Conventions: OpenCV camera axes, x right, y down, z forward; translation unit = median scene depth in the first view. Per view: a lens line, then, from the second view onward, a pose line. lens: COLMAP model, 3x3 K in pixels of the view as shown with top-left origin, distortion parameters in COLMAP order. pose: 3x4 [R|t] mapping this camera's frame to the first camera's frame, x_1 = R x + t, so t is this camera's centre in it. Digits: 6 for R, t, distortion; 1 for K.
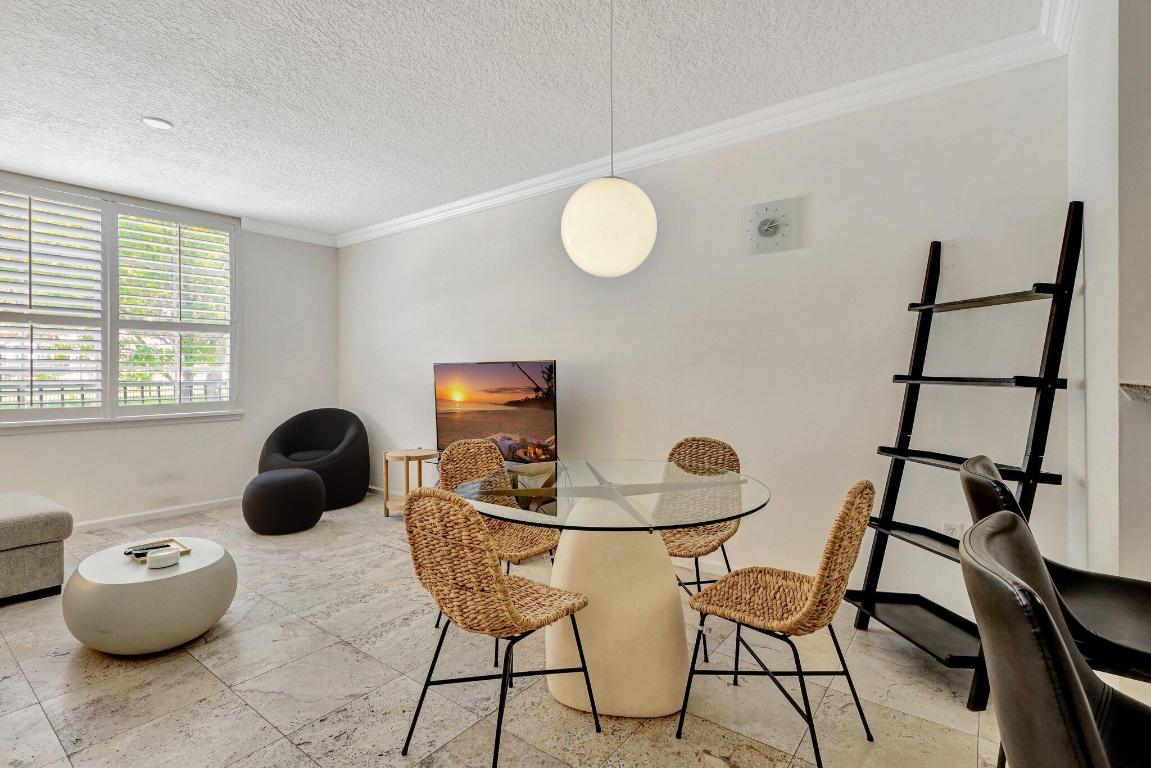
lens RADIAL K [[543.1, 0, 577.8], [0, 543.1, 376.7], [0, 0, 1]] dist [-0.002391, 0.000274]
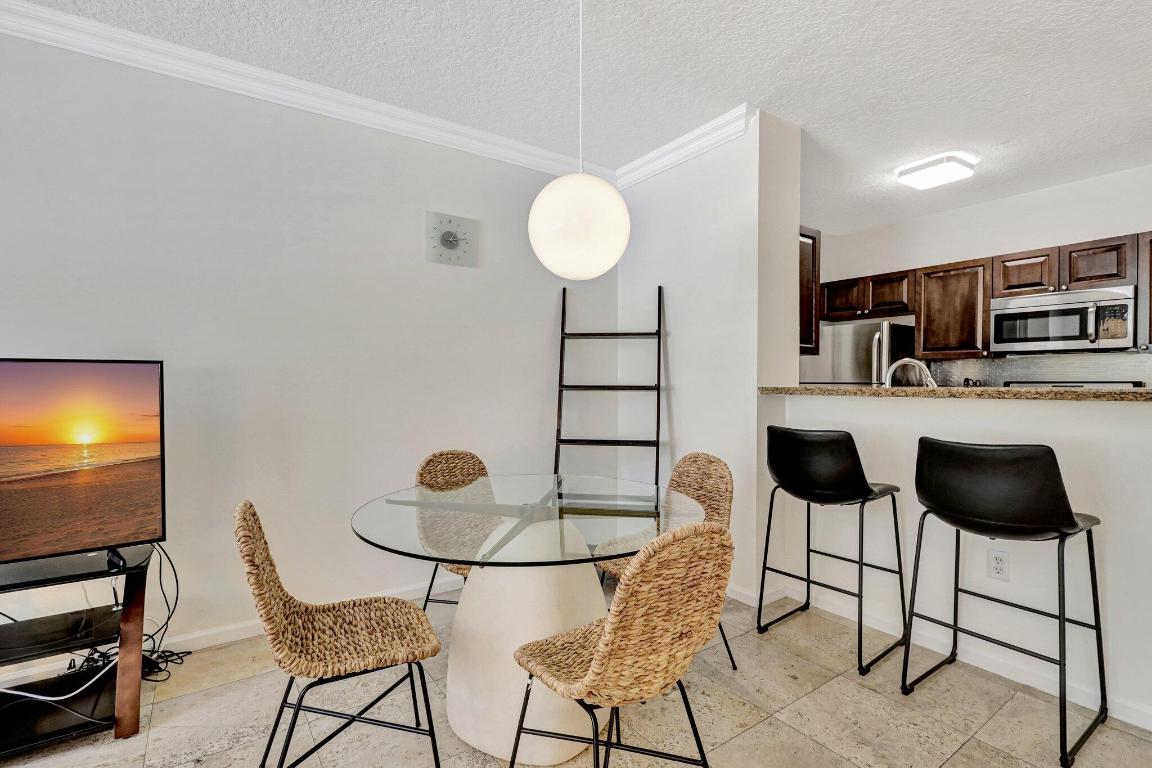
lens RADIAL K [[533.4, 0, 575.2], [0, 533.4, 386.9], [0, 0, 1]] dist [-0.000746, -0.000188]
pose [[0.310362, -0.006556, 0.950596, -0.449910], [0.005863, 0.999970, 0.004983, -0.000640], [-0.950600, 0.004027, 0.310392, 0.390566]]
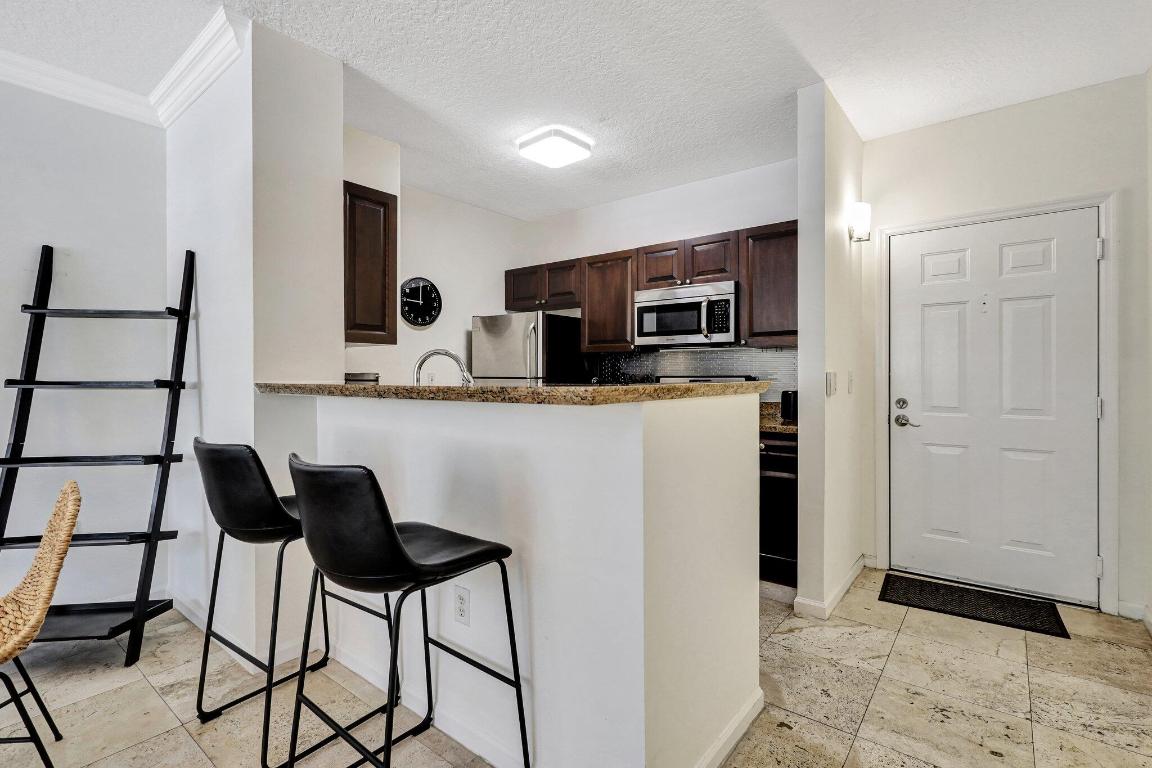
lens RADIAL K [[539.1, 0, 576.0], [0, 539.1, 384.0], [0, 0, 1]] dist [-0.000637, -0.000071]
pose [[0.027168, -0.010051, 0.999580, -0.219779], [0.008850, 0.999913, 0.009814, 0.003032], [-0.999592, 0.008580, 0.027254, 0.001248]]
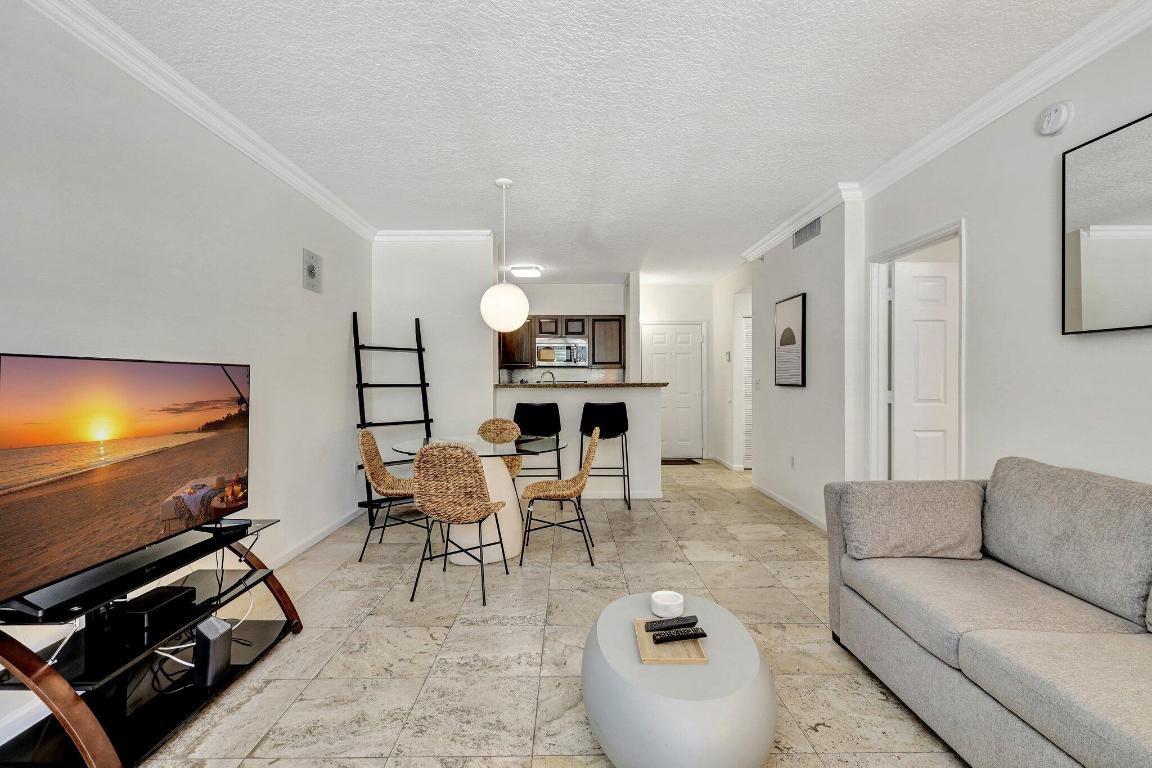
lens RADIAL K [[533.4, 0, 575.2], [0, 533.4, 386.9], [0, 0, 1]] dist [-0.000746, -0.000188]
pose [[-0.612688, -0.003779, 0.790316, -0.891804], [0.010205, 0.999867, 0.012692, -0.004218], [-0.790259, 0.015841, -0.612569, 1.085291]]
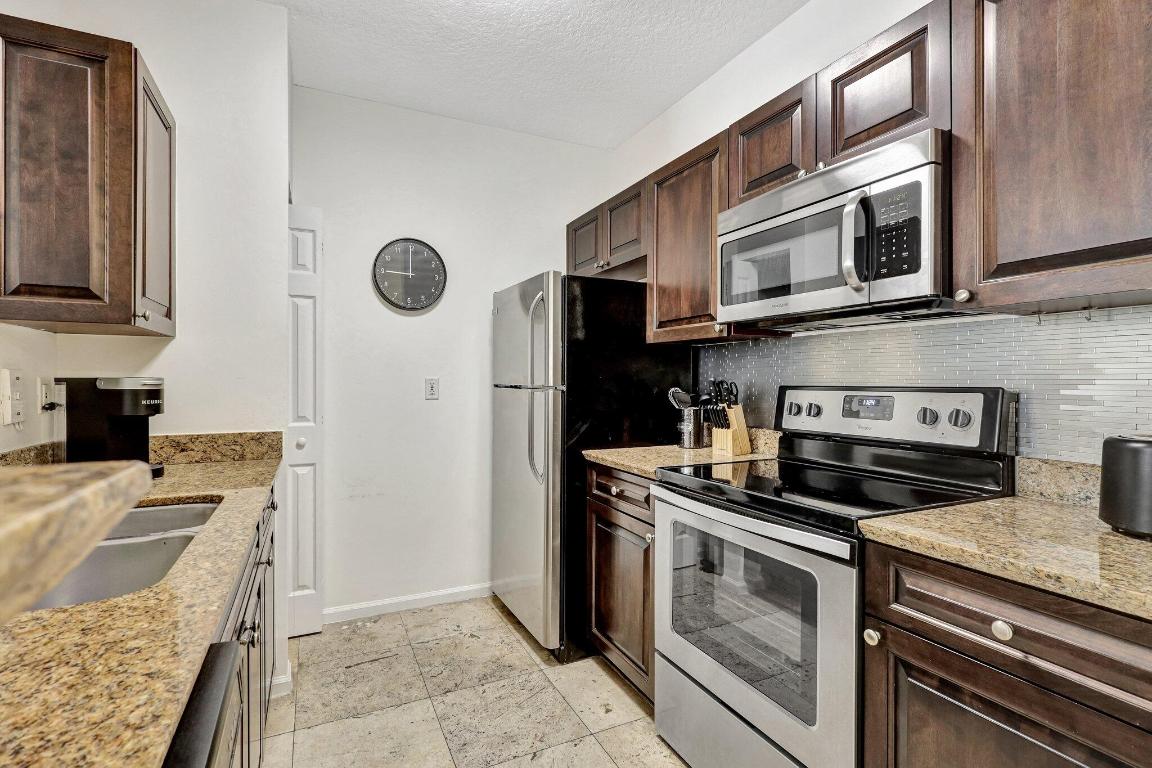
lens RADIAL K [[539.1, 0, 576.0], [0, 539.1, 384.0], [0, 0, 1]] dist [-0.000637, -0.000071]
pose [[0.453719, 0.000998, 0.891144, 0.333136], [0.000572, 0.999999, -0.001412, -0.002294], [-0.891145, 0.001150, 0.453718, -0.208040]]
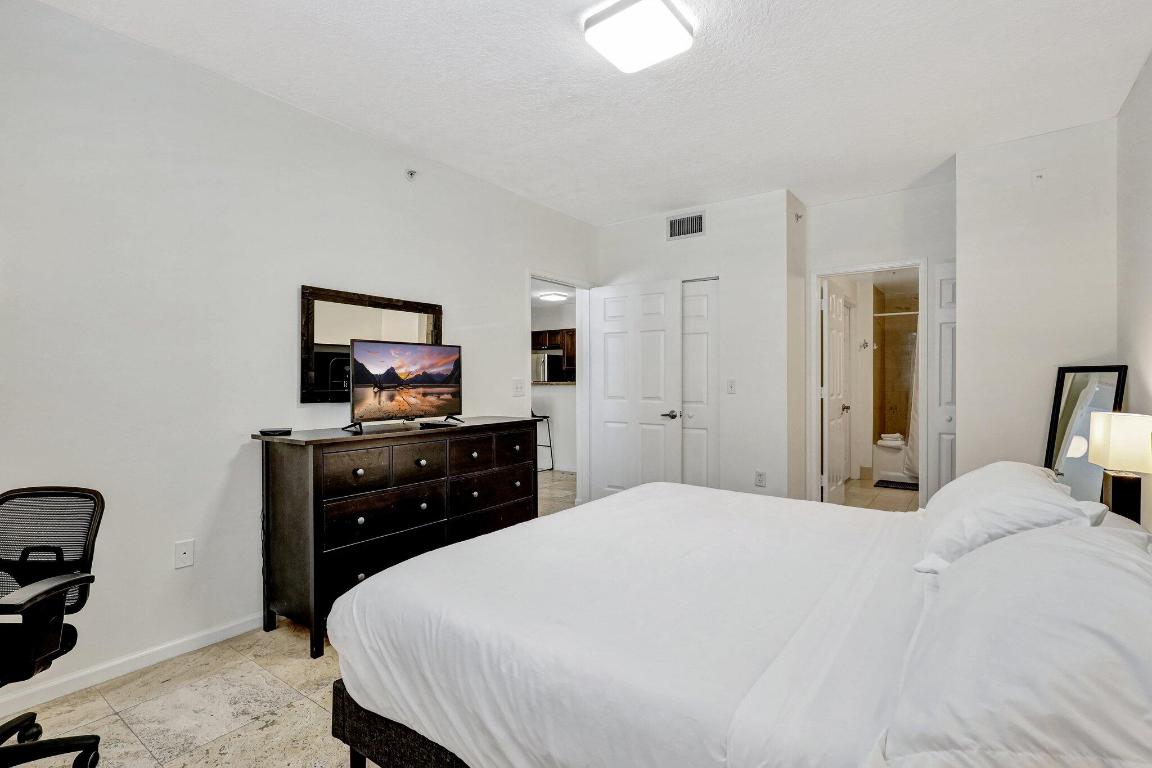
lens RADIAL K [[536.0, 0, 577.2], [0, 536.0, 372.3], [0, 0, 1]] dist [-0.000780, 0.000274]
pose [[-0.014412, 0.016487, 0.999760, -1.792941], [0.007843, 0.999835, -0.016375, 0.002301], [-0.999865, 0.007605, -0.014539, -0.012481]]
